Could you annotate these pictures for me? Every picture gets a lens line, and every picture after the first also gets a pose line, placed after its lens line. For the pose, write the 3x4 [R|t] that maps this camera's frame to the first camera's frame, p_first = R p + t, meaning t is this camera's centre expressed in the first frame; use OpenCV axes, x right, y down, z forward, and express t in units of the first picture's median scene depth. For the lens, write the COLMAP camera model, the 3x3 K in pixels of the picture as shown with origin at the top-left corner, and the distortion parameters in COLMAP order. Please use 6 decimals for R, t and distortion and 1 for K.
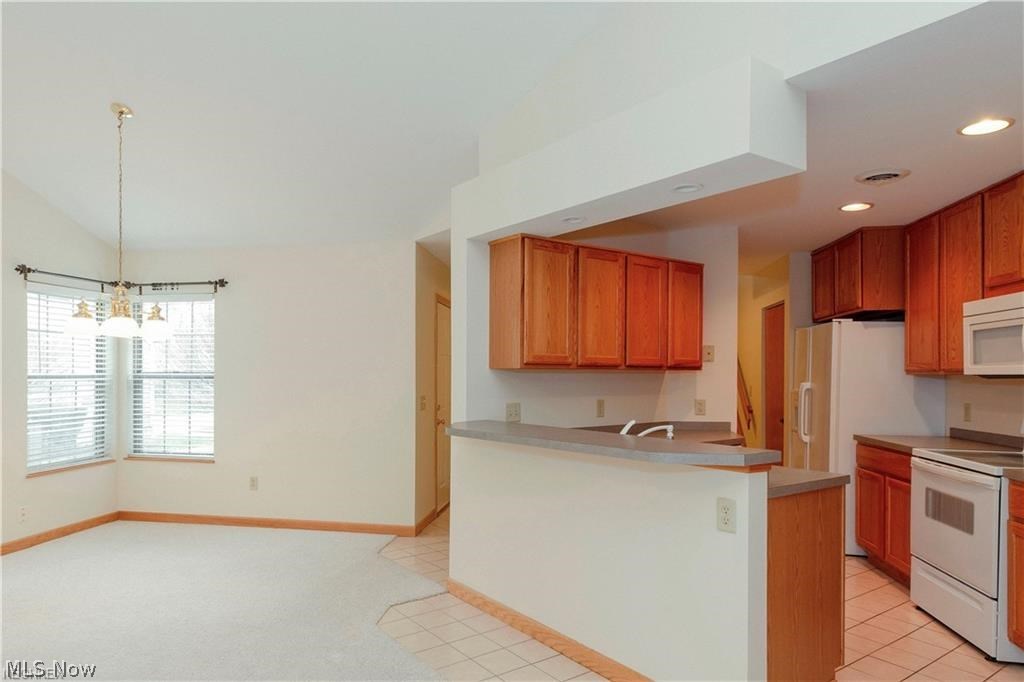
lens RADIAL K [[648.2, 0, 485.2], [0, 648.2, 376.4], [0, 0, 1]] dist [0.000494, -0.001049]
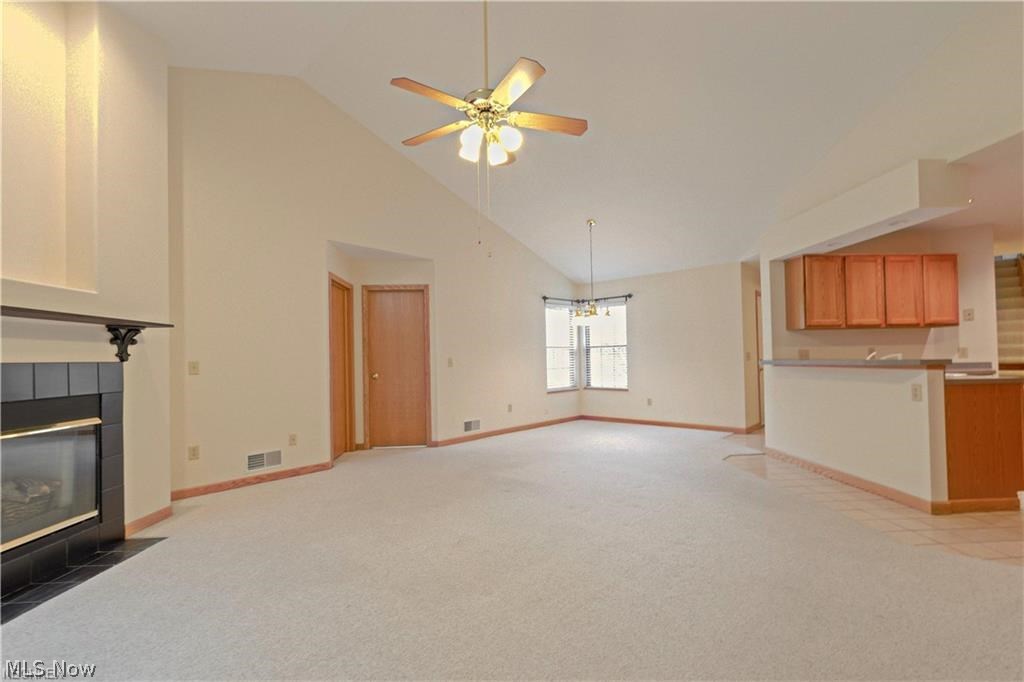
lens RADIAL K [[482.0, 0, 514.5], [0, 482.0, 349.8], [0, 0, 1]] dist [0.001267, 0.000224]
pose [[0.846957, -0.030804, -0.530768, 0.068468], [0.021616, 0.999490, -0.023514, 0.052268], [0.531221, 0.008442, 0.847191, -0.488687]]
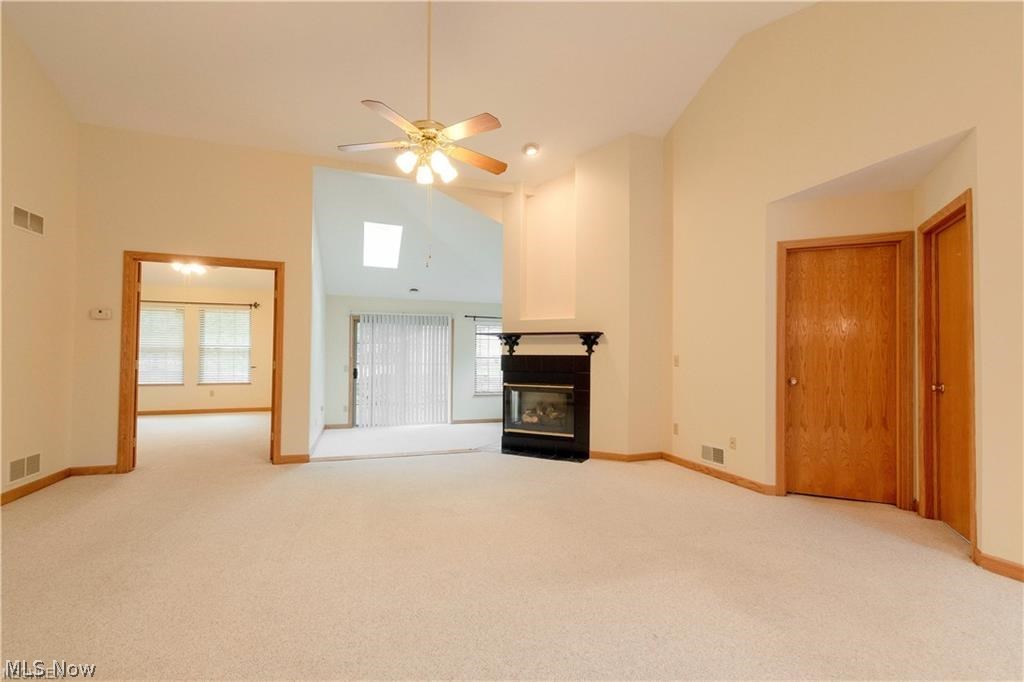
lens RADIAL K [[465.8, 0, 512.0], [0, 465.8, 341.0], [0, 0, 1]] dist [-0.000029, -0.000134]
pose [[-0.879499, -0.023645, -0.475312, -0.097571], [-0.013631, 0.999607, -0.024504, 0.032561], [0.475705, -0.015073, -0.879476, 1.083642]]
